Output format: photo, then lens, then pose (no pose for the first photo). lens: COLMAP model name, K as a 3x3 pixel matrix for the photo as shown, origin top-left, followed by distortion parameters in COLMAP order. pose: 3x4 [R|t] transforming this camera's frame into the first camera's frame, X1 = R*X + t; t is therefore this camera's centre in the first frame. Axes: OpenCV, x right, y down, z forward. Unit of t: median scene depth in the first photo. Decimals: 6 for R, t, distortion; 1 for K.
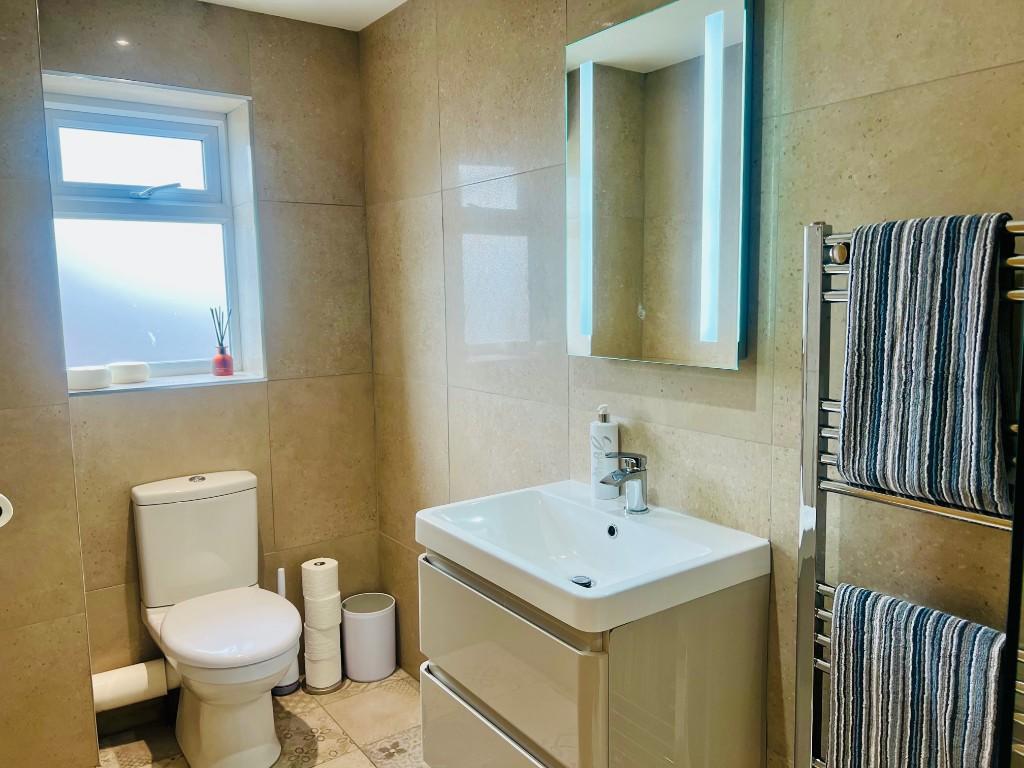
lens RADIAL K [[776.5, 0, 510.7], [0, 776.5, 384.6], [0, 0, 1]] dist [0.033699, -0.011365]
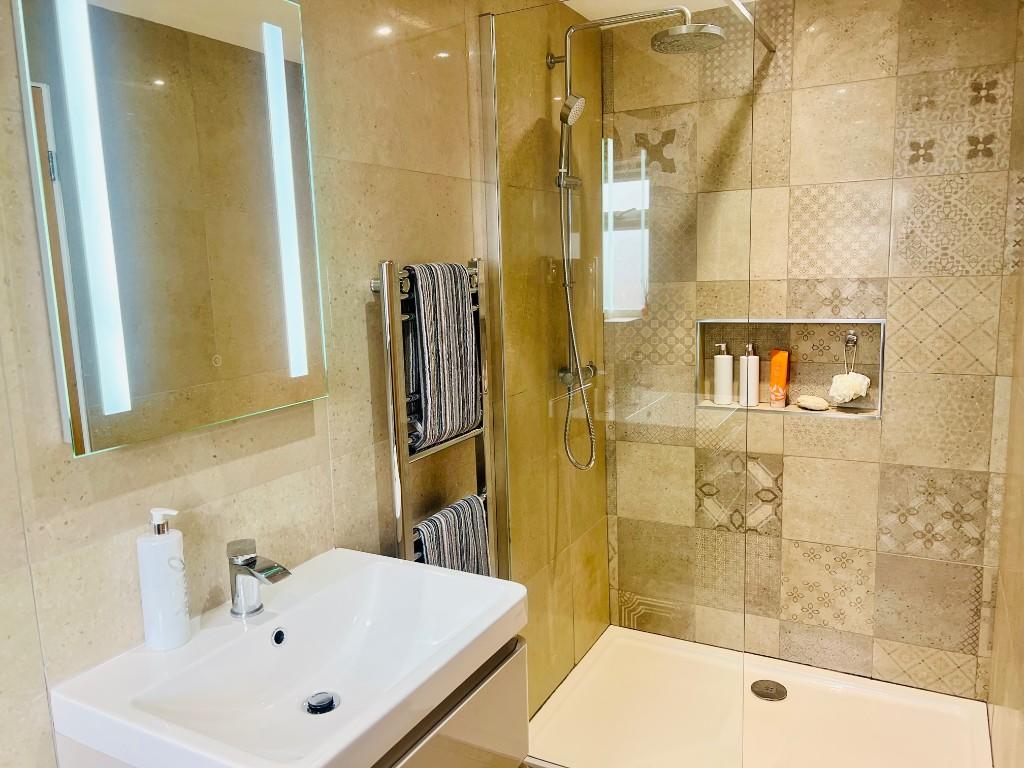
lens RADIAL K [[776.5, 0, 511.6], [0, 776.5, 385.8], [0, 0, 1]] dist [0.033699, -0.011365]
pose [[-0.442049, -0.113587, 0.889770, -0.770734], [0.147469, 0.969250, 0.196998, -0.210576], [-0.884786, 0.218296, -0.411705, 1.277458]]
